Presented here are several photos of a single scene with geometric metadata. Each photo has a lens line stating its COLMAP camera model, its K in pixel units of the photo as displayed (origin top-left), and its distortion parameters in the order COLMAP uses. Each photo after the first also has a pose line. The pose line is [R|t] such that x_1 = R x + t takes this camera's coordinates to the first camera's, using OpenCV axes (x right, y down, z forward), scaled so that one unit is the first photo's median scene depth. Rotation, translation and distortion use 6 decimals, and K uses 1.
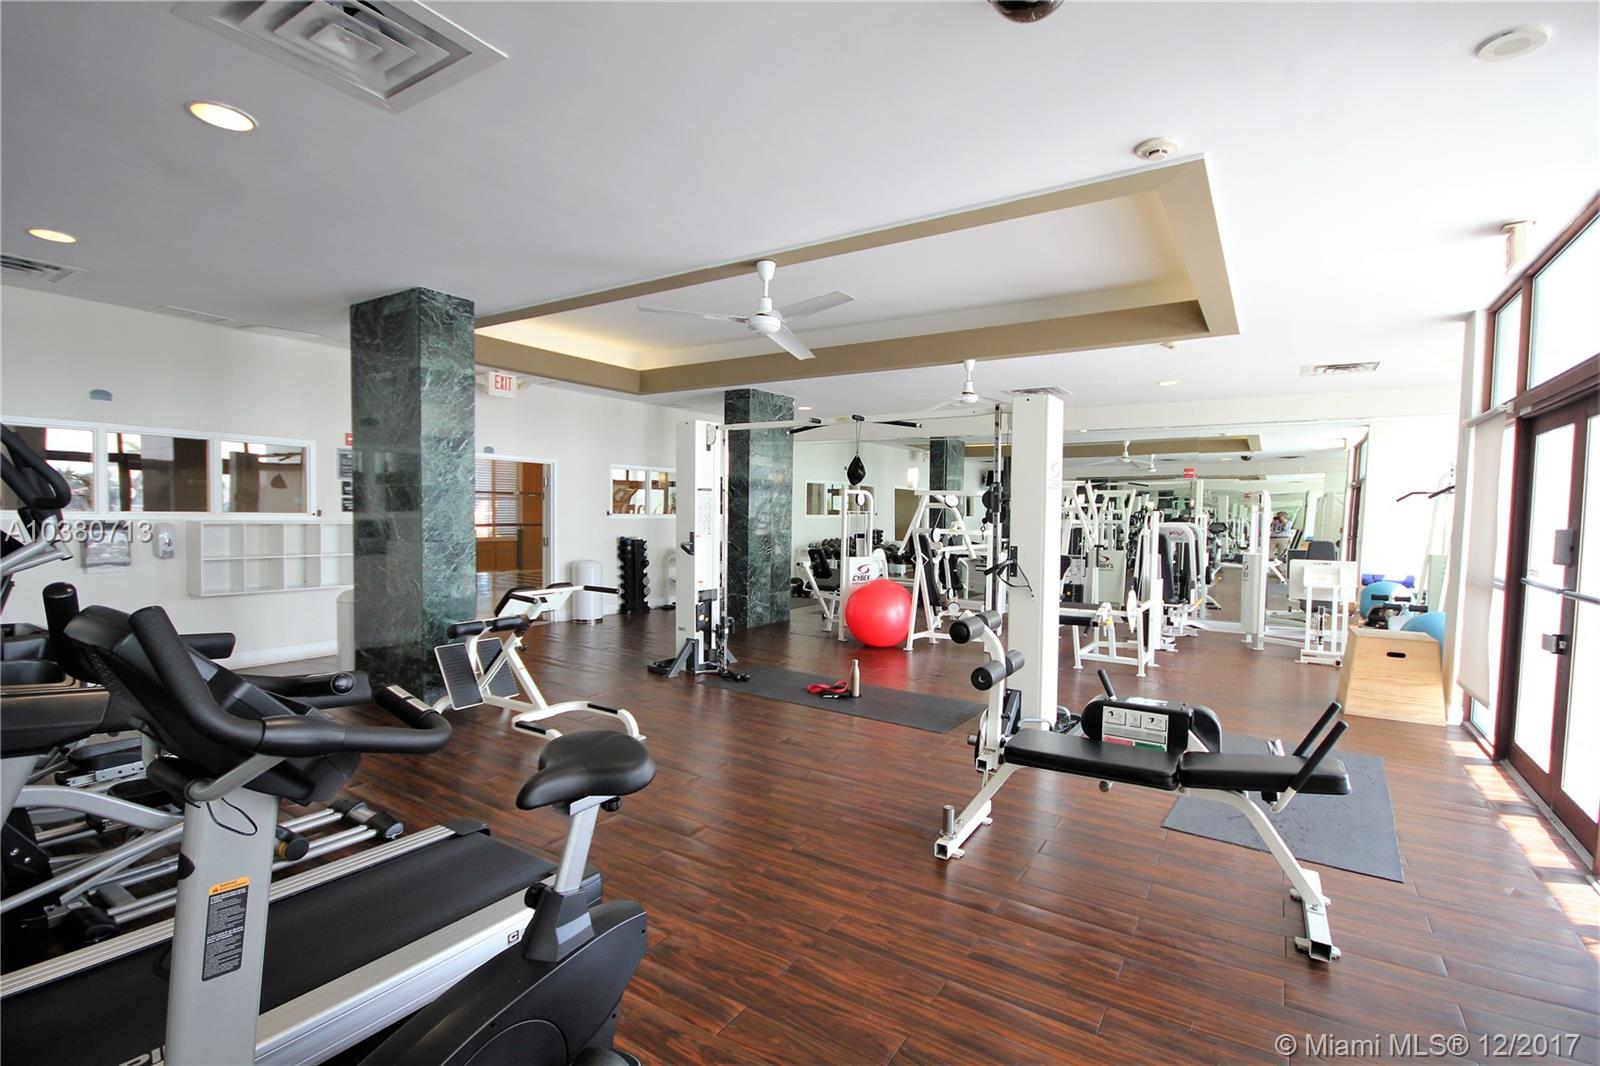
lens RADIAL K [[740.4, 0, 806.0], [0, 740.4, 548.2], [0, 0, 1]] dist [0.015900, -0.014975]
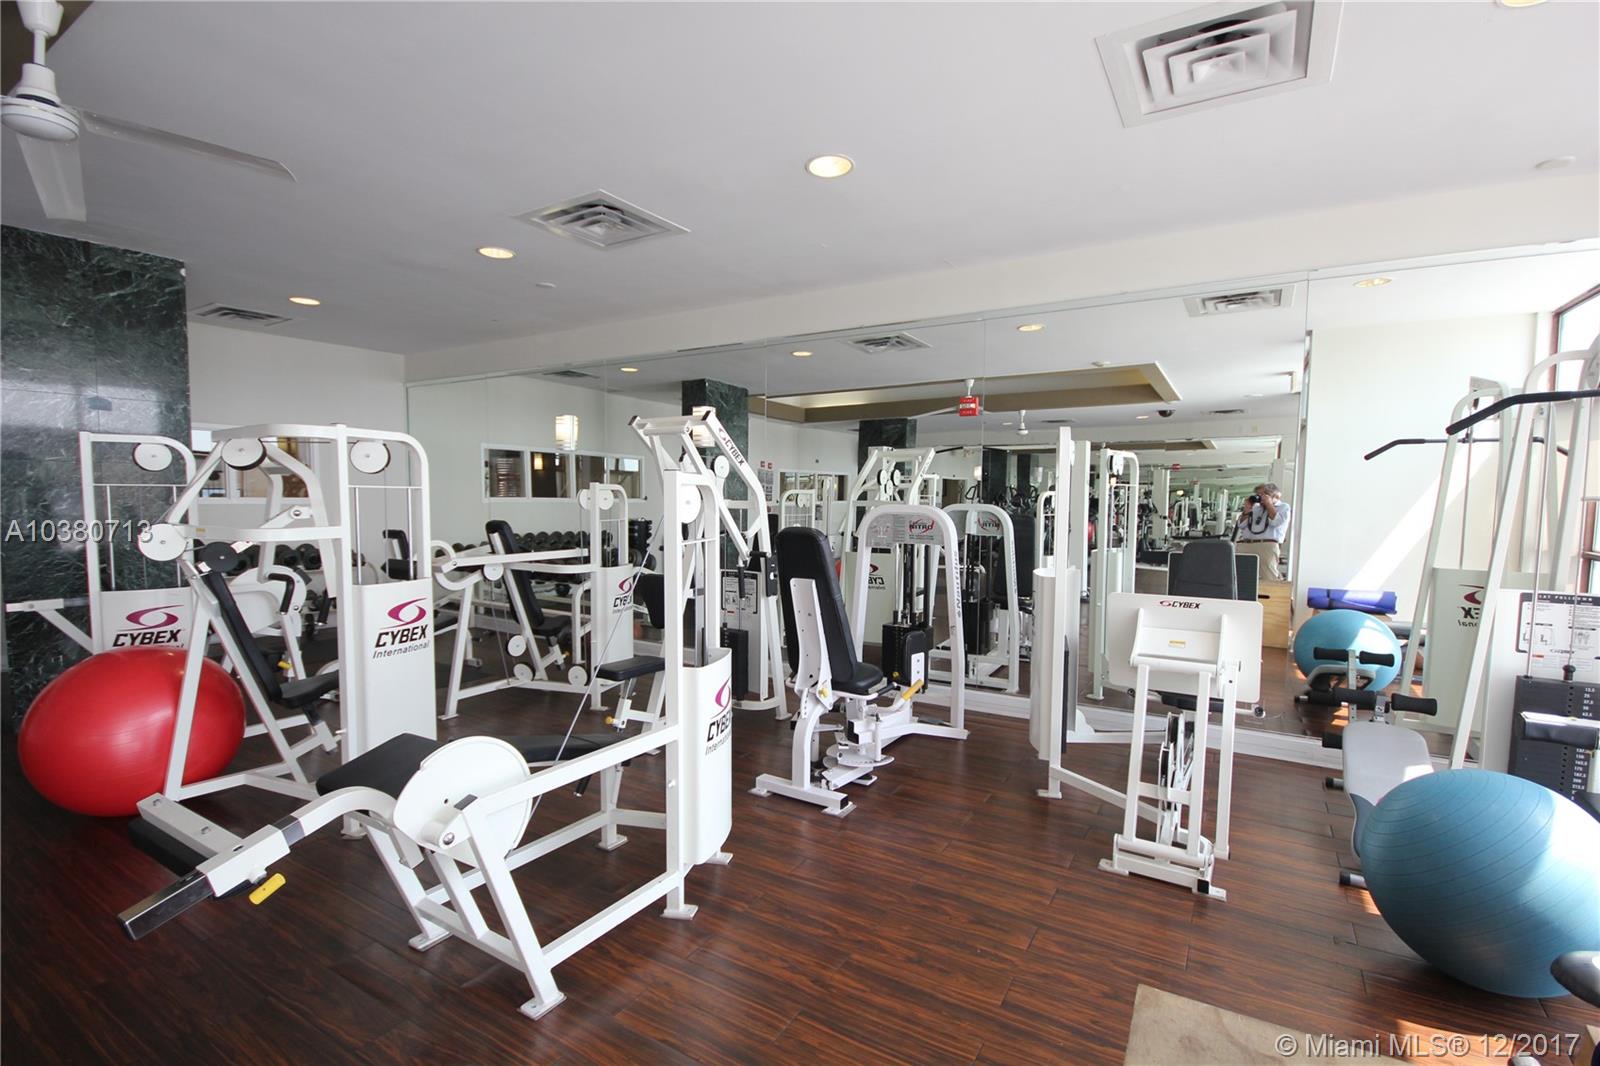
lens RADIAL K [[740.4, 0, 806.0], [0, 740.4, 548.2], [0, 0, 1]] dist [0.015900, -0.014975]
pose [[0.999565, -0.011058, 0.027344, 0.442494], [0.010392, 0.999649, 0.024376, -0.018301], [-0.027604, -0.024081, 0.999329, 0.557028]]
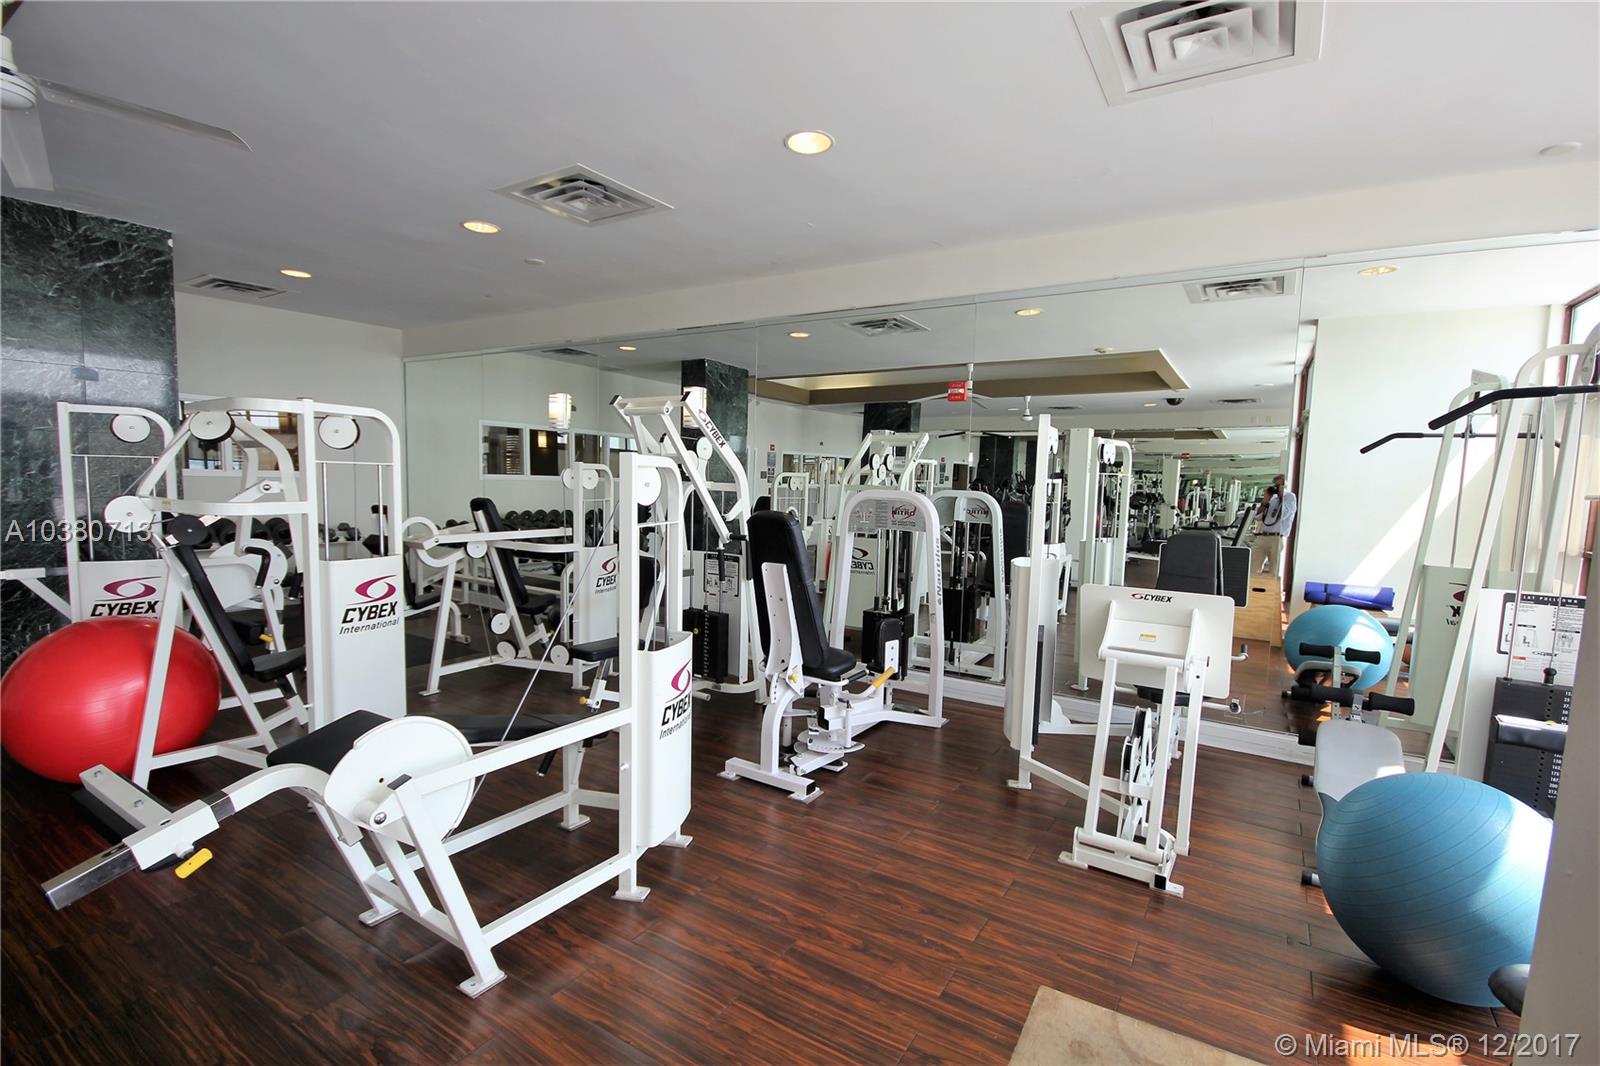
lens RADIAL K [[740.4, 0, 806.0], [0, 740.4, 548.2], [0, 0, 1]] dist [0.015900, -0.014975]
pose [[0.999882, 0.008503, 0.012787, 0.463530], [-0.009108, 0.998806, 0.047988, -0.019385], [-0.012364, -0.048099, 0.998766, 0.560387]]
